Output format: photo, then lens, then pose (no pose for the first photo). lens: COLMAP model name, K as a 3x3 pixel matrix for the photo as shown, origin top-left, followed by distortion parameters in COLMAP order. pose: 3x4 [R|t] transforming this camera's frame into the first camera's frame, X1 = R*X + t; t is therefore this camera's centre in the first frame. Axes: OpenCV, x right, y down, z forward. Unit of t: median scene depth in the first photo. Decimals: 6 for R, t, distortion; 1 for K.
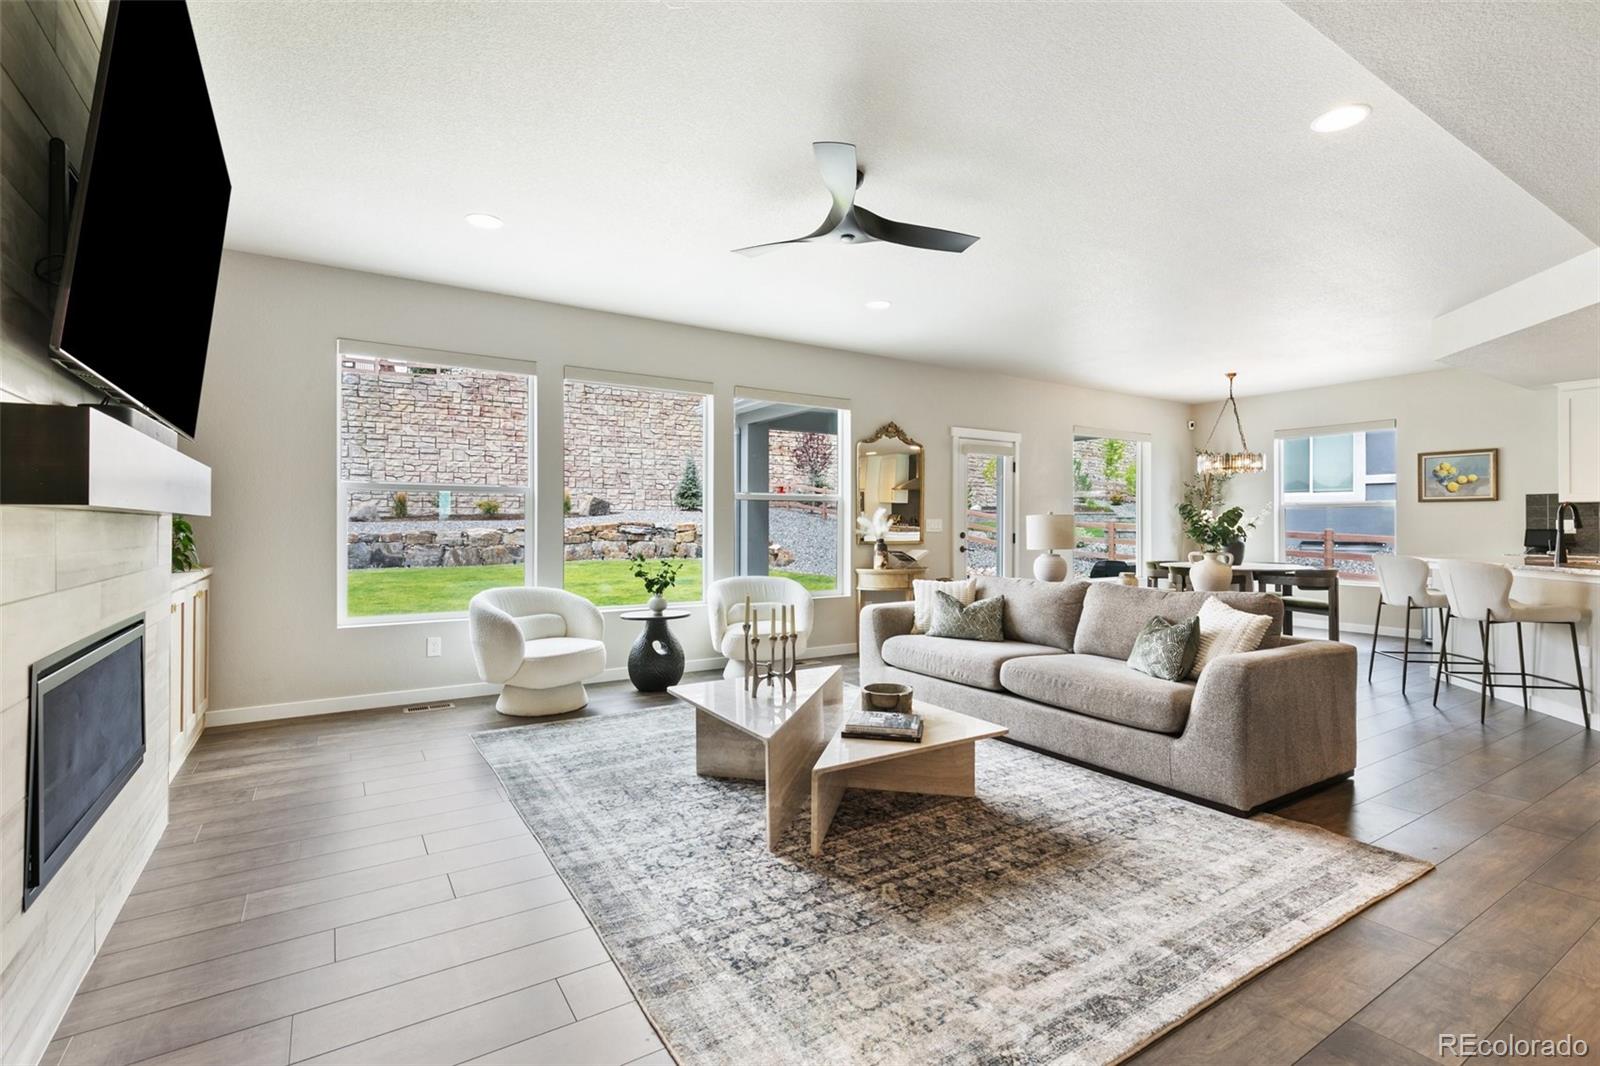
lens RADIAL K [[726.9, 0, 801.8], [0, 726.9, 525.6], [0, 0, 1]] dist [0.010830, -0.001373]
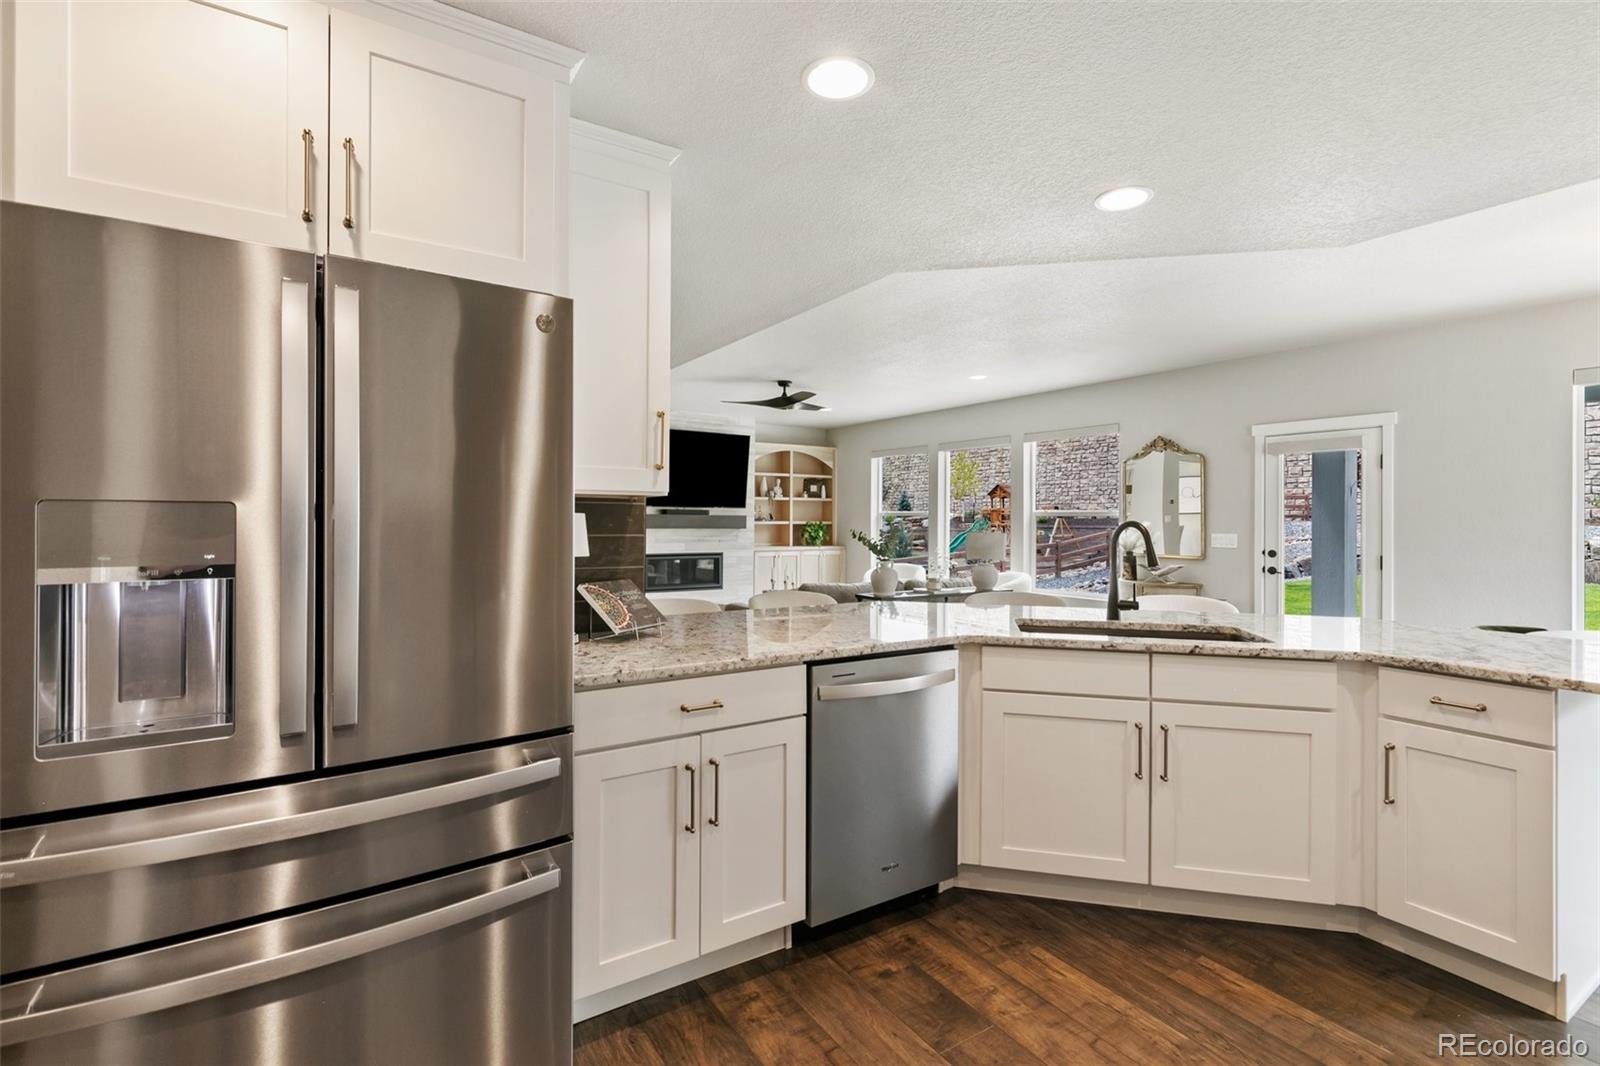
lens RADIAL K [[726.9, 0, 802.7], [0, 726.9, 516.5], [0, 0, 1]] dist [0.010830, -0.001373]
pose [[0.016494, -0.006024, -0.999846, 1.763161], [-0.007357, 0.999954, -0.006146, -0.033255], [0.999837, 0.007457, 0.016449, 0.769577]]
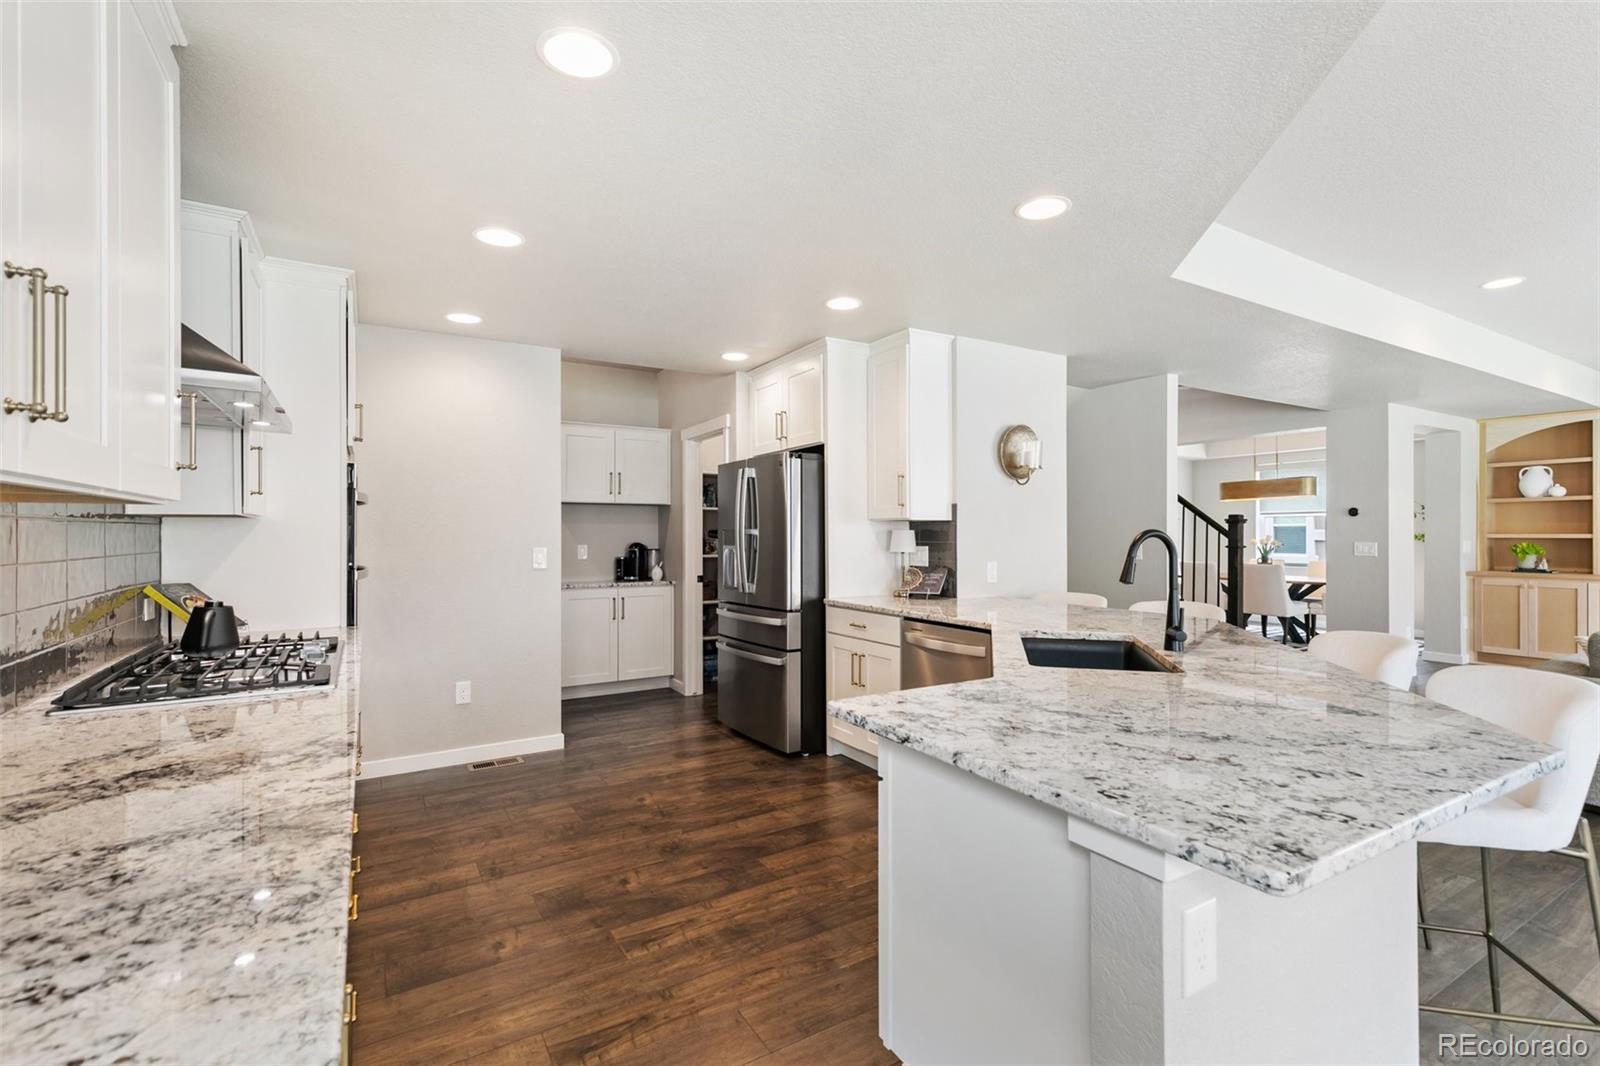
lens RADIAL K [[726.9, 0, 807.3], [0, 726.9, 536.8], [0, 0, 1]] dist [0.010830, -0.001373]
pose [[-0.999892, 0.001458, 0.014654, 1.365237], [0.001523, 0.999989, 0.004456, -0.032939], [-0.014647, 0.004478, -0.999883, 1.615505]]
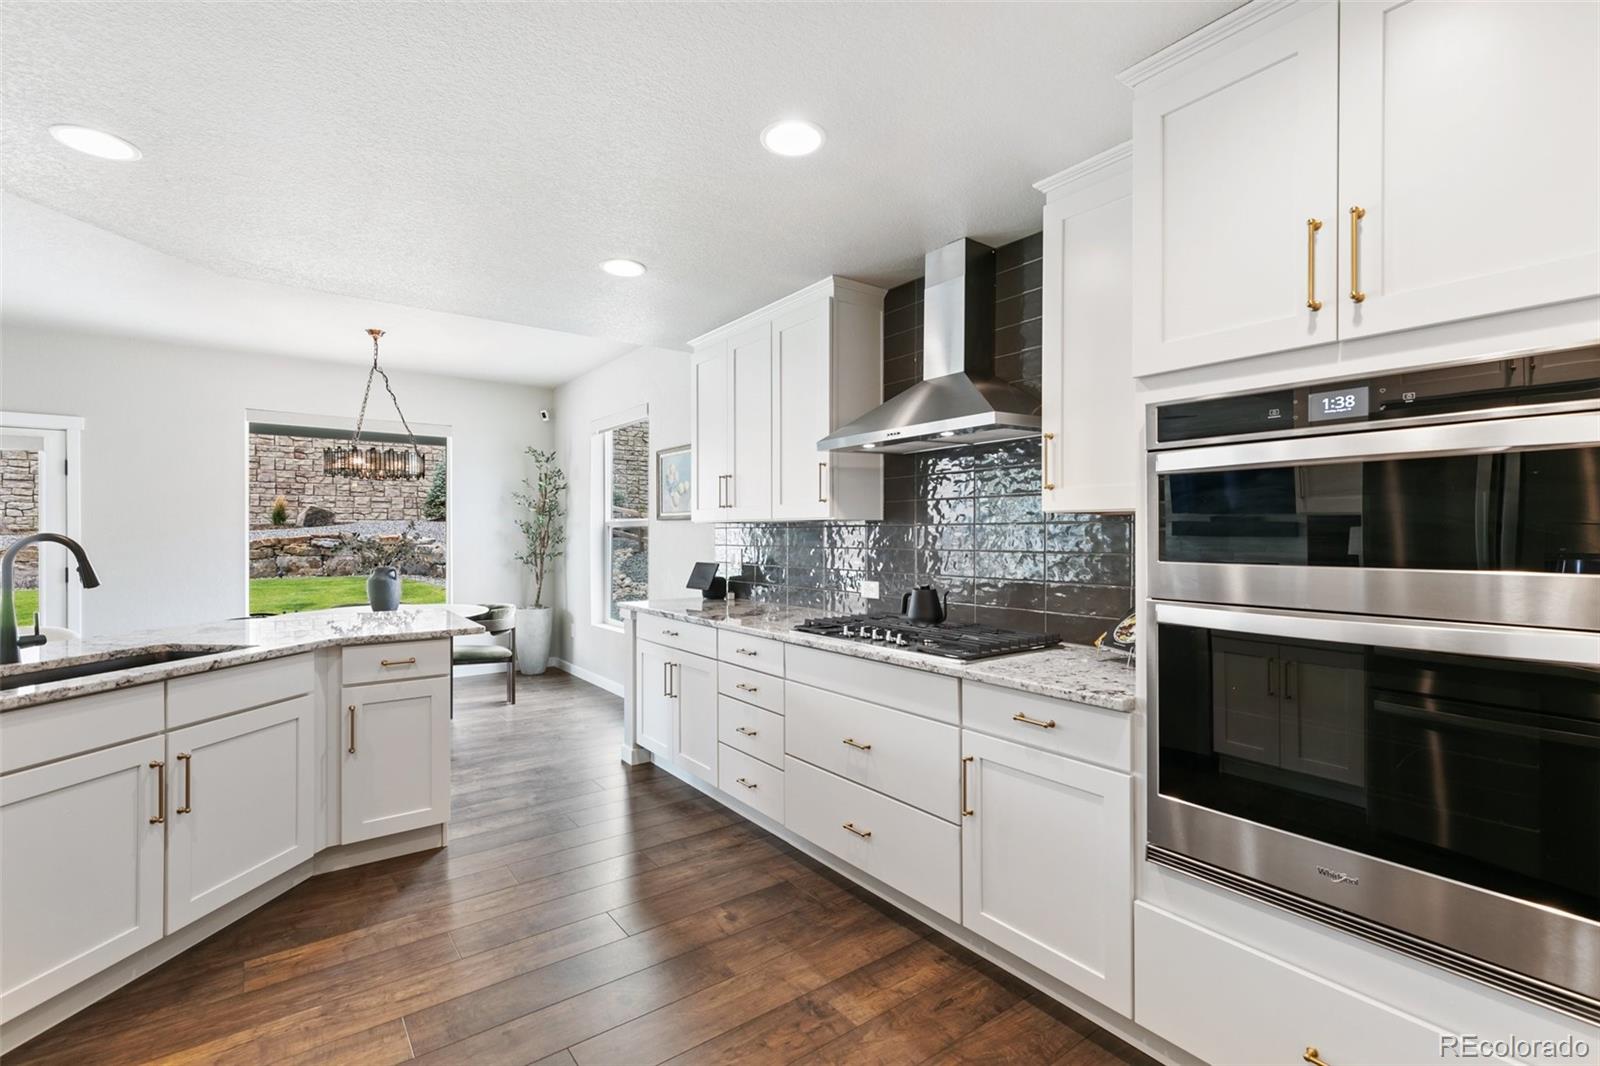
lens RADIAL K [[726.9, 0, 794.8], [0, 726.9, 531.4], [0, 0, 1]] dist [0.010830, -0.001373]
pose [[0.997110, -0.002238, 0.075933, 1.605923], [0.002385, 0.999995, -0.001841, -0.034336], [-0.075929, 0.002017, 0.997111, 0.515218]]
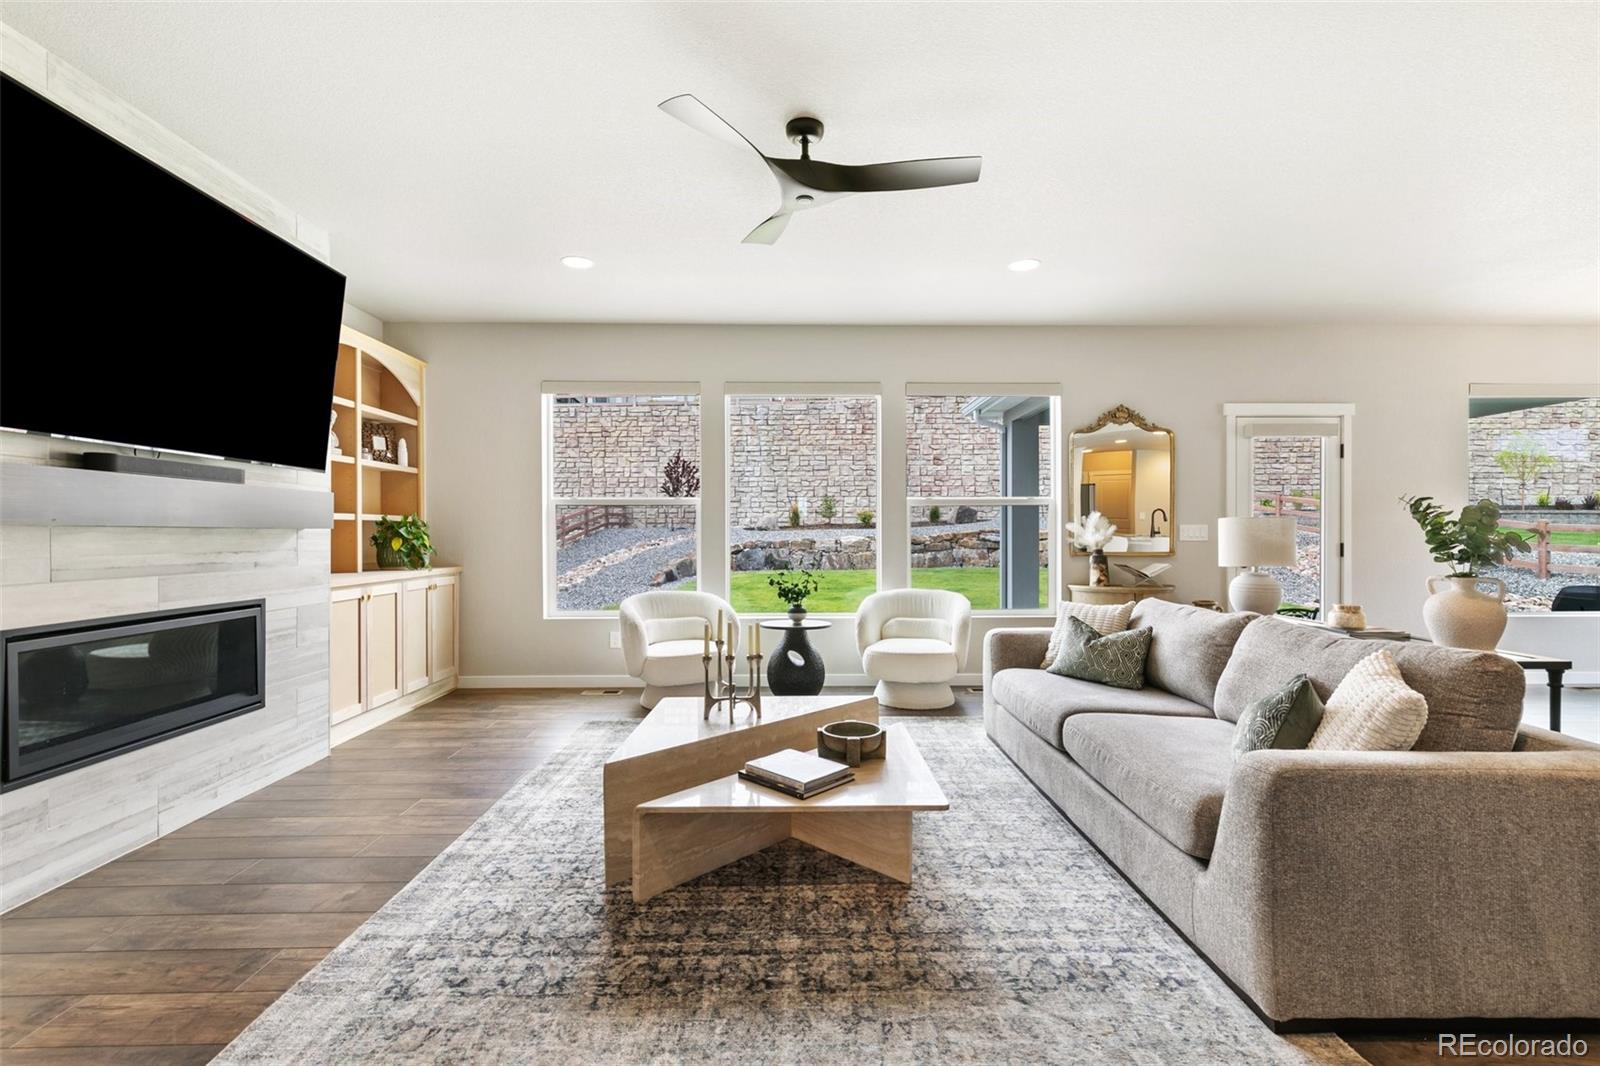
lens RADIAL K [[726.9, 0, 806.1], [0, 726.9, 534.7], [0, 0, 1]] dist [0.010830, -0.001373]
pose [[0.854346, -0.002393, -0.519700, 0.384394], [0.003390, 0.999994, 0.000969, 0.000199], [0.519694, -0.002590, 0.854348, 0.198767]]
